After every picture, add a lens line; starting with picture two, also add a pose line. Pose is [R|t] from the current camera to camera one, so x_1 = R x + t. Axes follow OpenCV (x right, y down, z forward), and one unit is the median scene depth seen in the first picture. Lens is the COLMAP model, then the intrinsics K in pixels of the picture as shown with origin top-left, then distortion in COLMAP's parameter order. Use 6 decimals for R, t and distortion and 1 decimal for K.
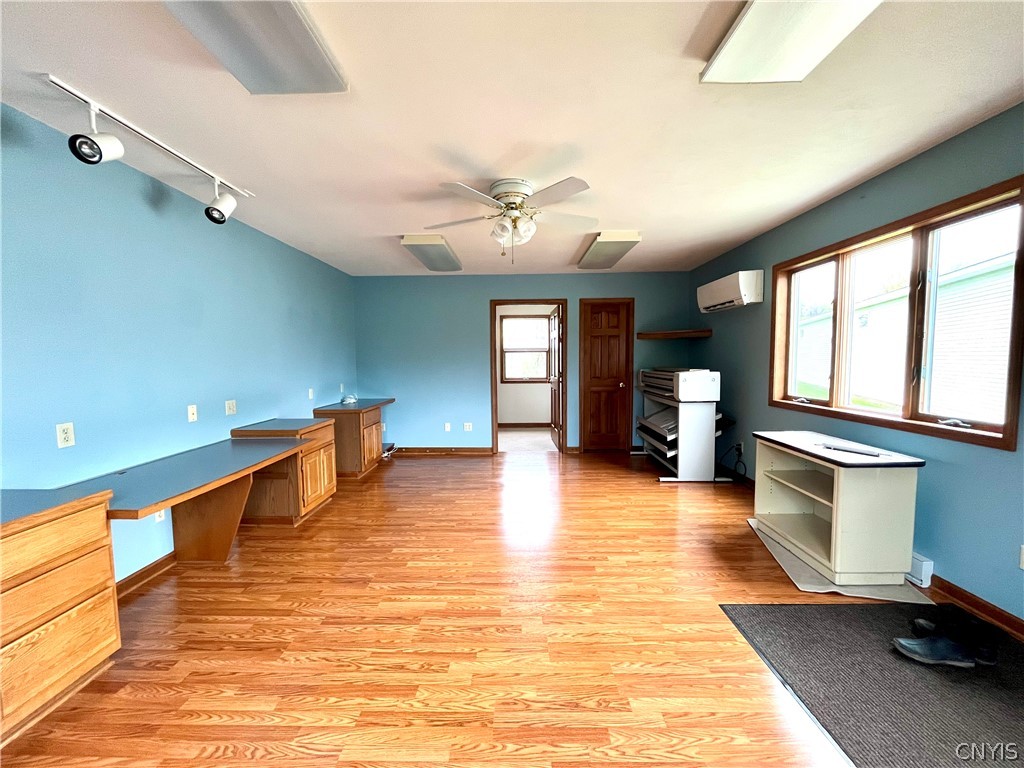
lens RADIAL K [[411.1, 0, 511.4], [0, 411.1, 388.7], [0, 0, 1]] dist [0.001470, -0.002554]
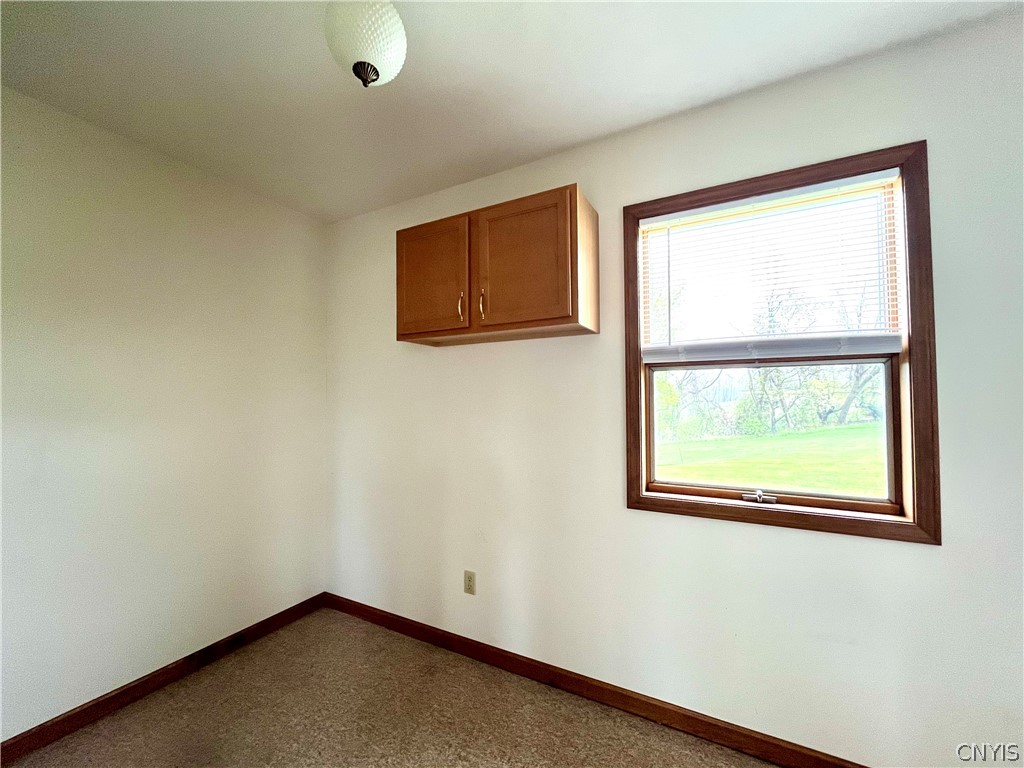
lens RADIAL K [[411.1, 0, 511.4], [0, 411.1, 388.7], [0, 0, 1]] dist [0.001470, -0.002554]
pose [[0.888054, -0.009221, -0.459647, 0.057214], [-0.034388, 0.995666, -0.086413, -0.152400], [0.458452, 0.092546, 0.883888, 2.110802]]
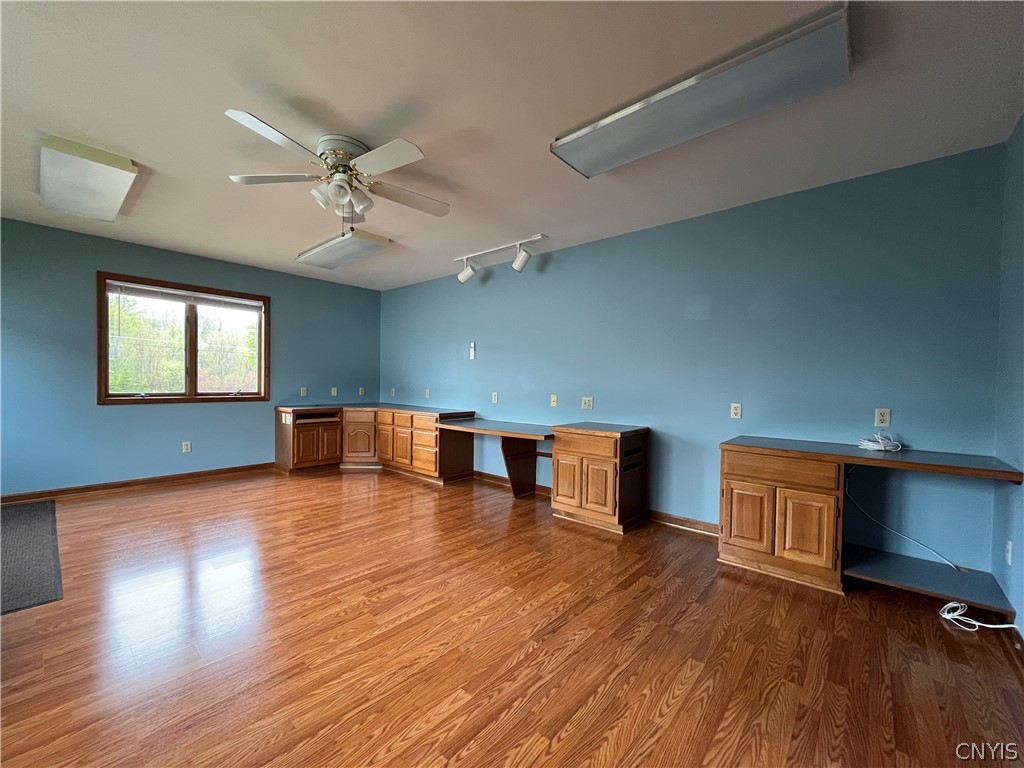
lens RADIAL K [[411.1, 0, 511.4], [0, 411.1, 388.7], [0, 0, 1]] dist [0.001470, -0.002554]
pose [[-0.645650, 0.012412, -0.763533, 0.420829], [-0.066238, 0.995189, 0.072189, -0.076327], [0.760756, 0.097183, -0.641721, 1.800842]]
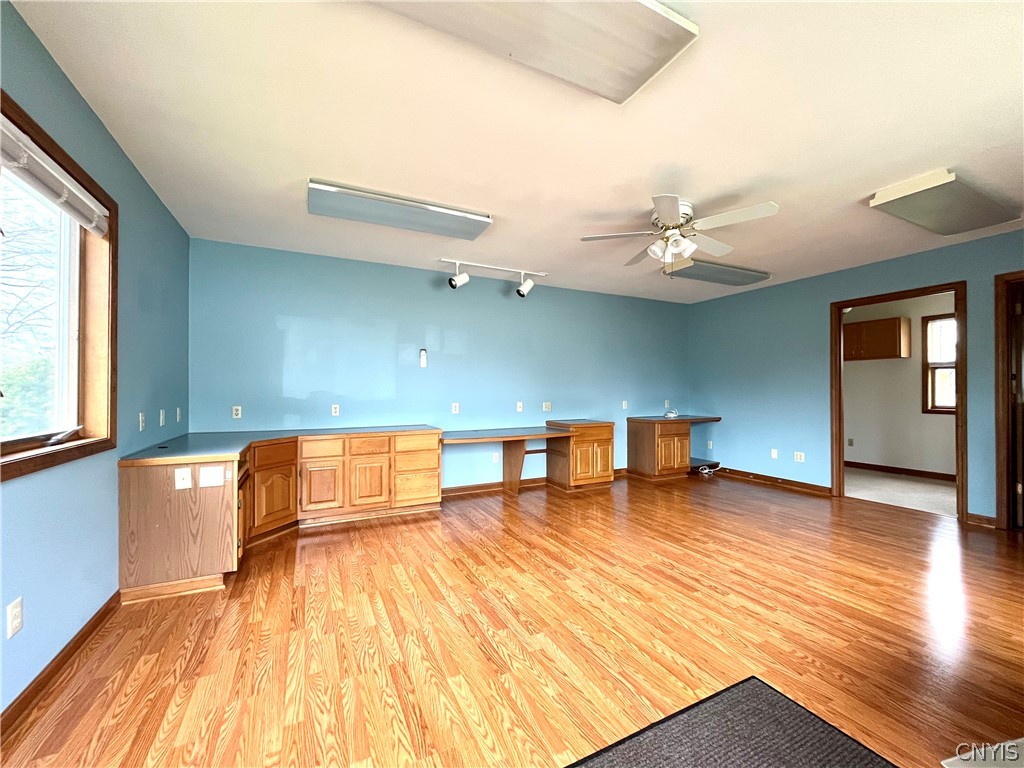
lens RADIAL K [[411.1, 0, 511.4], [0, 411.1, 388.7], [0, 0, 1]] dist [0.001470, -0.002554]
pose [[0.461835, 0.004973, -0.886952, 0.740237], [-0.068236, 0.997220, -0.029939, 0.037764], [0.884337, 0.074349, 0.460891, 0.163679]]
